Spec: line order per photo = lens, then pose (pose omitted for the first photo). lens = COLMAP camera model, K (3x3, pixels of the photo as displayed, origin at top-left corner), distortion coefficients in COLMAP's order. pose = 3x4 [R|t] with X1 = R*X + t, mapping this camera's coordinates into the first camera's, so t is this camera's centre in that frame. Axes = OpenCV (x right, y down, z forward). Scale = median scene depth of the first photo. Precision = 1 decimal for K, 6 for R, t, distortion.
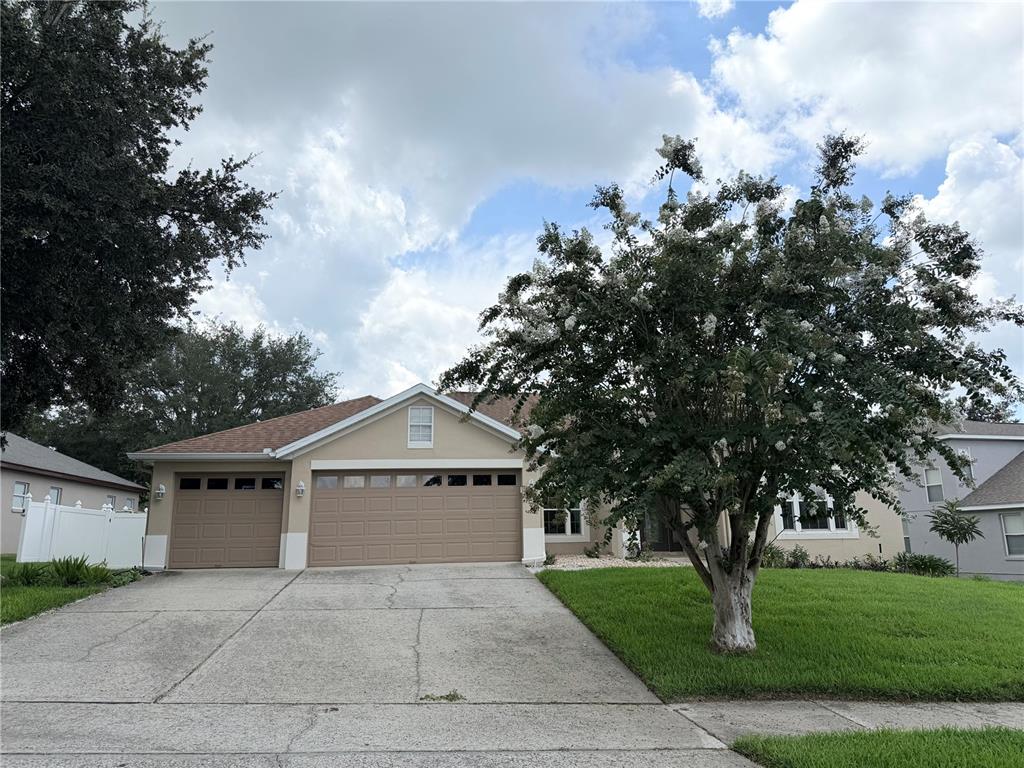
lens RADIAL K [[725.1, 0, 507.9], [0, 725.1, 388.2], [0, 0, 1]] dist [0.030722, 0.002568]
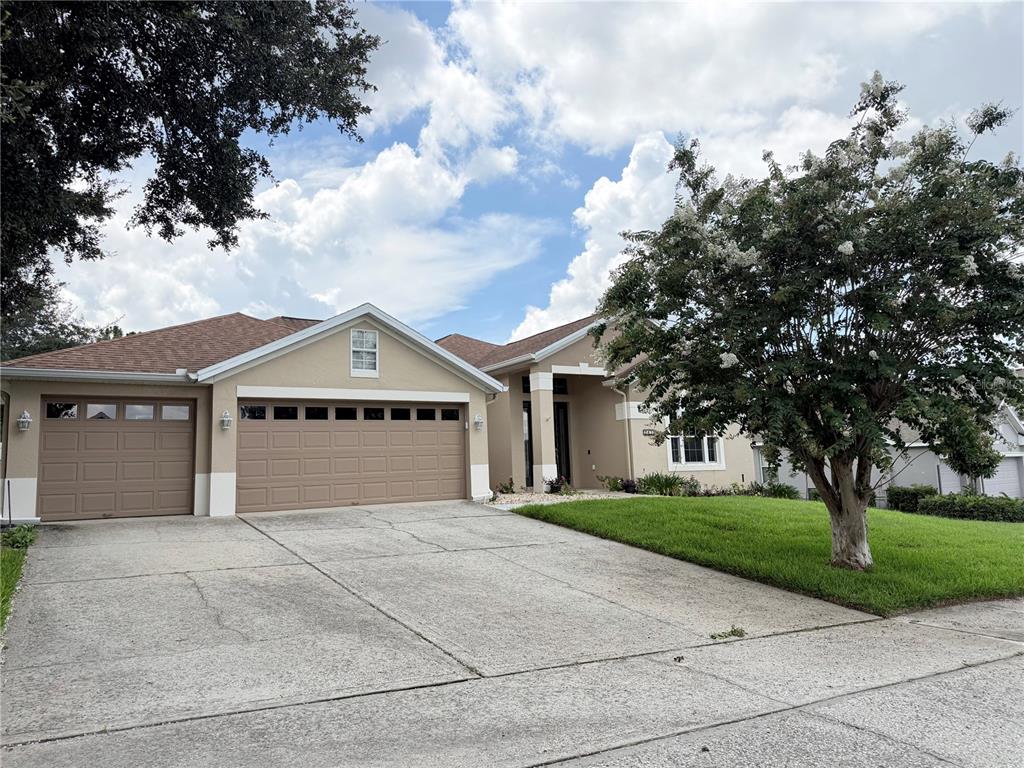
lens RADIAL K [[725.1, 0, 510.3], [0, 725.1, 377.5], [0, 0, 1]] dist [0.030722, 0.002568]
pose [[0.910991, 0.039380, 0.410541, -0.322871], [-0.065934, 0.996534, 0.050718, 0.026583], [-0.407121, -0.073272, 0.910431, 0.116919]]
